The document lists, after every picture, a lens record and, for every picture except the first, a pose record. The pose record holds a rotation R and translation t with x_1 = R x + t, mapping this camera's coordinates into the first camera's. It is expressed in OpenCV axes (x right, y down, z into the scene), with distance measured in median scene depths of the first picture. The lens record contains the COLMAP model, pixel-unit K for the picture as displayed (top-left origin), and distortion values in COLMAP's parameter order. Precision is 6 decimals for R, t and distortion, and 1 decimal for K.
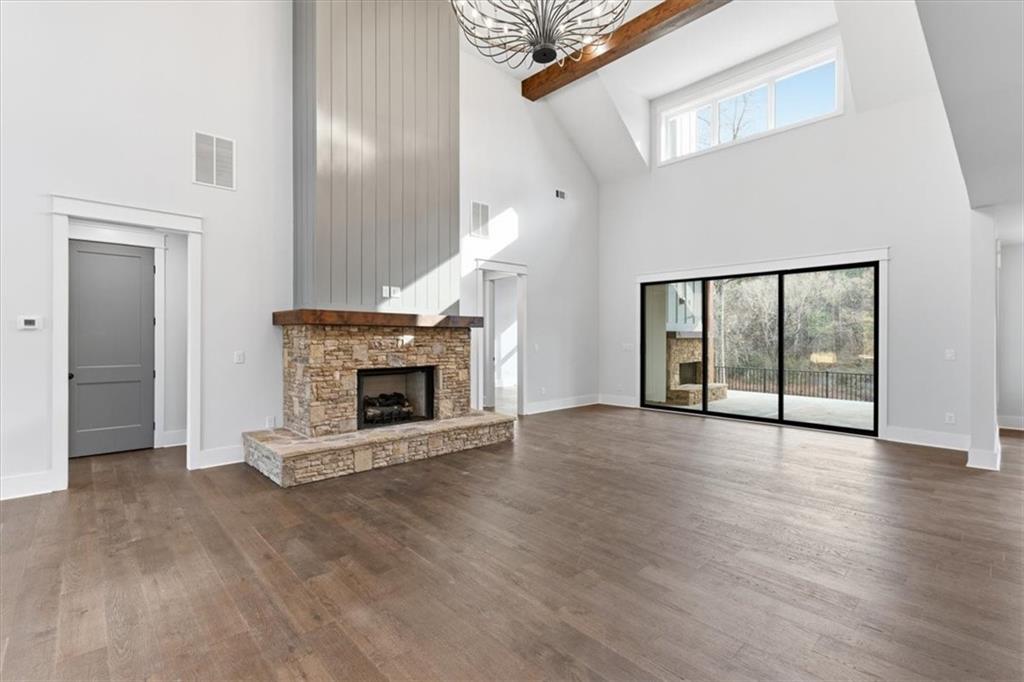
lens RADIAL K [[461.1, 0, 511.8], [0, 461.1, 338.7], [0, 0, 1]] dist [-0.001806, 0.003011]
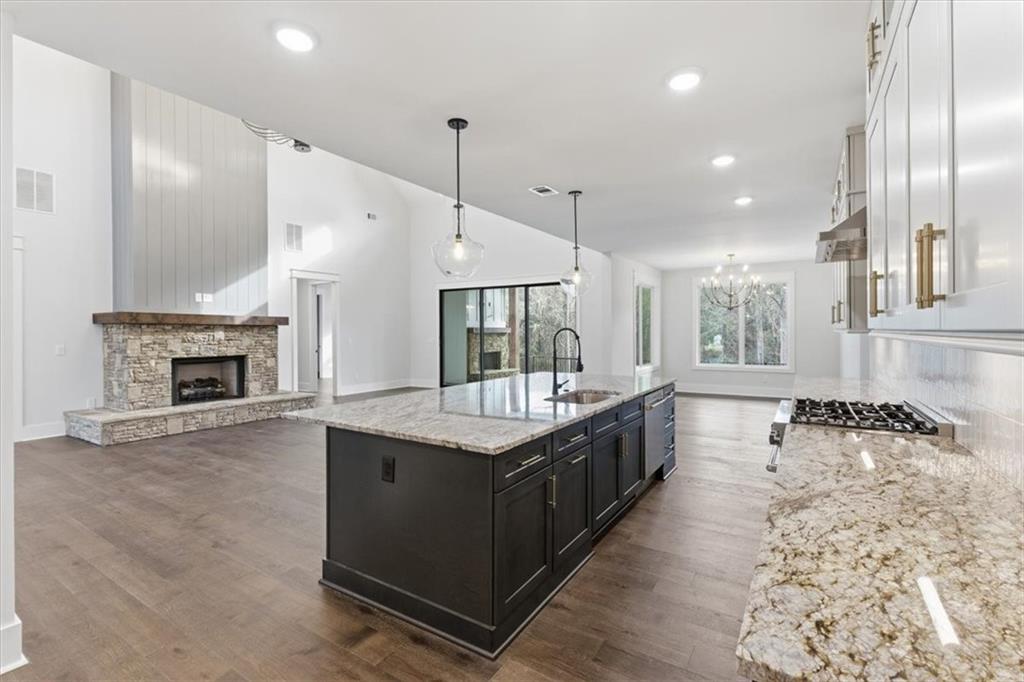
lens RADIAL K [[461.1, 0, 507.2], [0, 461.1, 334.0], [0, 0, 1]] dist [-0.001806, 0.003011]
pose [[0.968631, -0.006341, 0.248423, 0.232020], [0.006544, 0.999979, 0.000012, 0.004536], [-0.248418, 0.001614, 0.968652, -0.439835]]
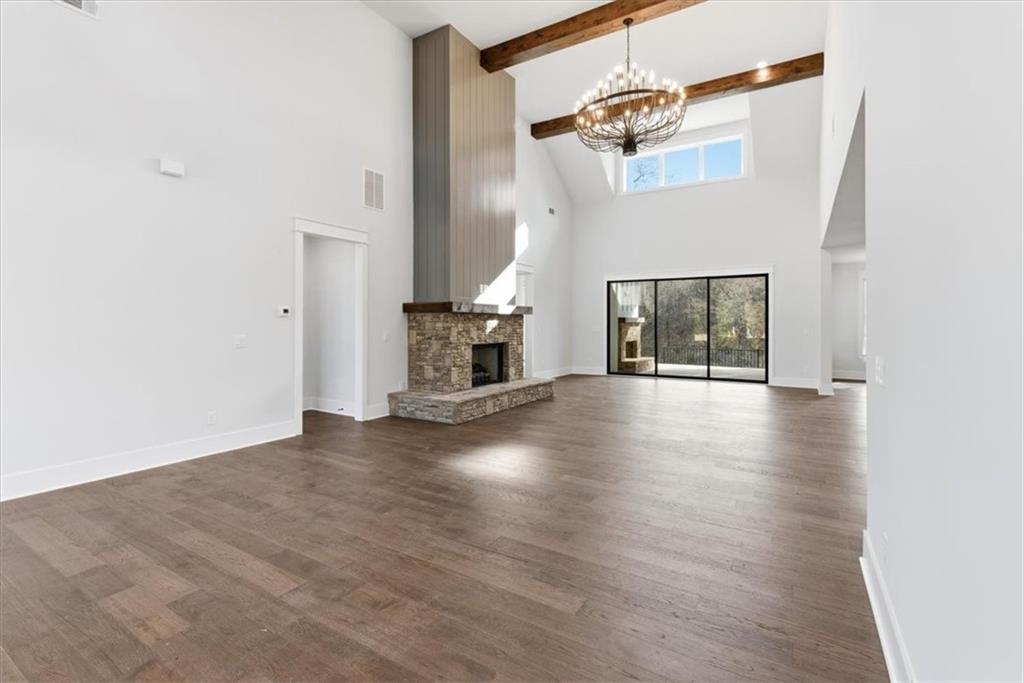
lens RADIAL K [[461.1, 0, 516.1], [0, 461.1, 325.8], [0, 0, 1]] dist [-0.001806, 0.003011]
pose [[0.964902, -0.003983, 0.262579, -0.521199], [0.003192, 0.999989, 0.003439, 0.004553], [-0.262590, -0.002480, 0.964904, -0.346604]]
